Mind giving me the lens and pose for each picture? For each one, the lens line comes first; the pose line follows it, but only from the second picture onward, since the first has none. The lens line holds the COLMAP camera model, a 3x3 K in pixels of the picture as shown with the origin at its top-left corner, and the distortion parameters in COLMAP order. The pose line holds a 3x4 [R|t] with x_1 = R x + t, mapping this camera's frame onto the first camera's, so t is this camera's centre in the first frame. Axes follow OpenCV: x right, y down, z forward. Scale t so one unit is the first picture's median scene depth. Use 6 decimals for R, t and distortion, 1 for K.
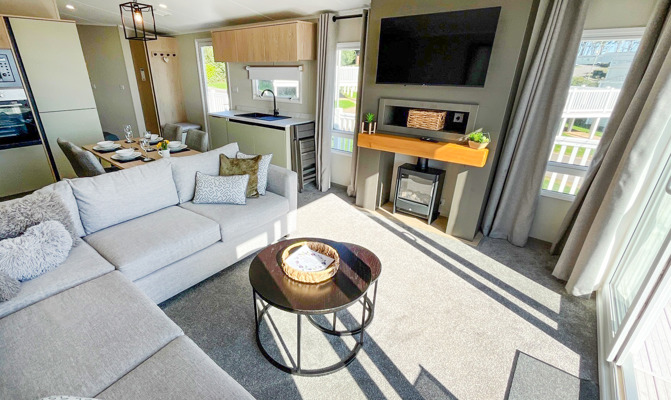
lens RADIAL K [[309.5, 0, 304.7], [0, 309.5, 204.1], [0, 0, 1]] dist [-0.000347, -0.001141]
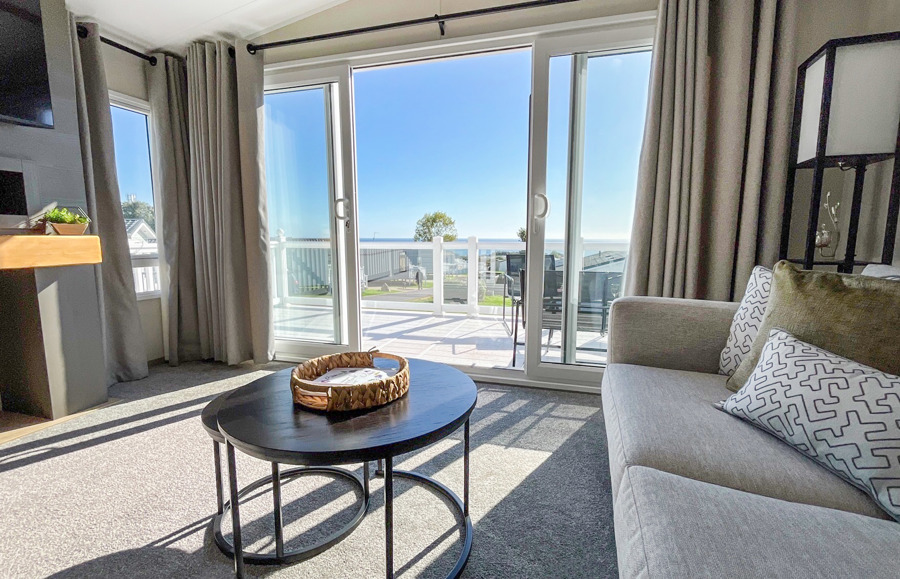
lens RADIAL K [[416.2, 0, 455.4], [0, 416.2, 290.9], [0, 0, 1]] dist [0.000098, -0.001537]
pose [[-0.389319, -0.126098, 0.912431, -0.422414], [0.365364, 0.888183, 0.278641, -0.042686], [-0.845541, 0.441850, -0.299714, 0.658922]]
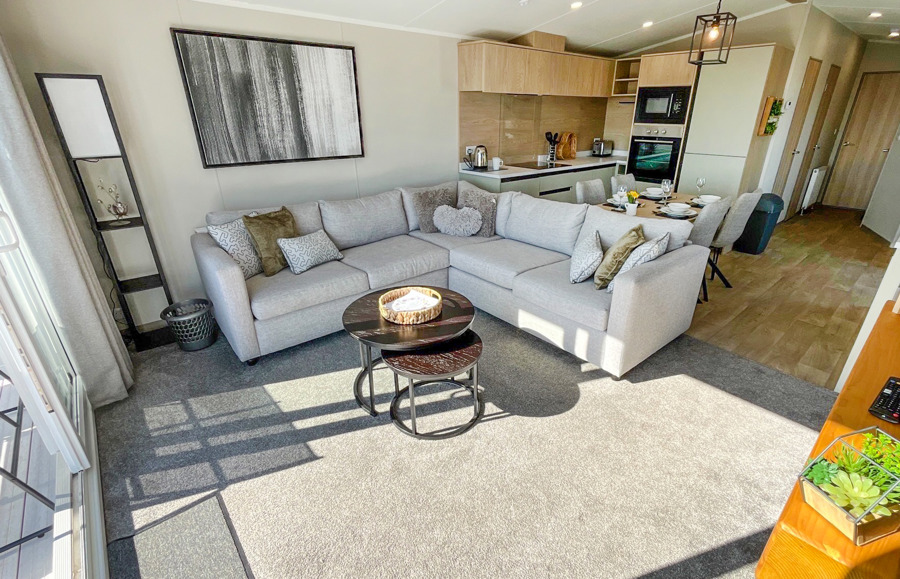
lens RADIAL K [[416.2, 0, 457.8], [0, 416.2, 288.3], [0, 0, 1]] dist [0.000098, -0.001537]
pose [[-0.168231, 0.380619, -0.909301, 0.731880], [-0.394379, 0.819416, 0.415960, -0.281968], [0.903418, 0.428586, 0.012257, 0.719831]]
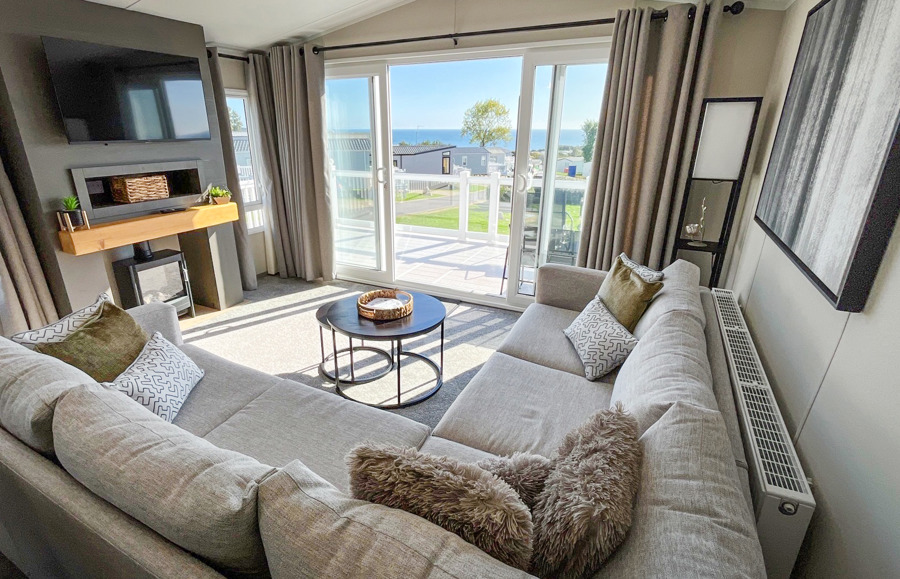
lens RADIAL K [[442.8, 0, 420.1], [0, 442.8, 293.8], [0, 0, 1]] dist [-0.003885, -0.000211]
pose [[-0.210869, -0.348610, 0.913239, -0.874489], [0.392960, 0.825202, 0.405739, -0.256569], [-0.895051, 0.444424, -0.037020, 0.617336]]
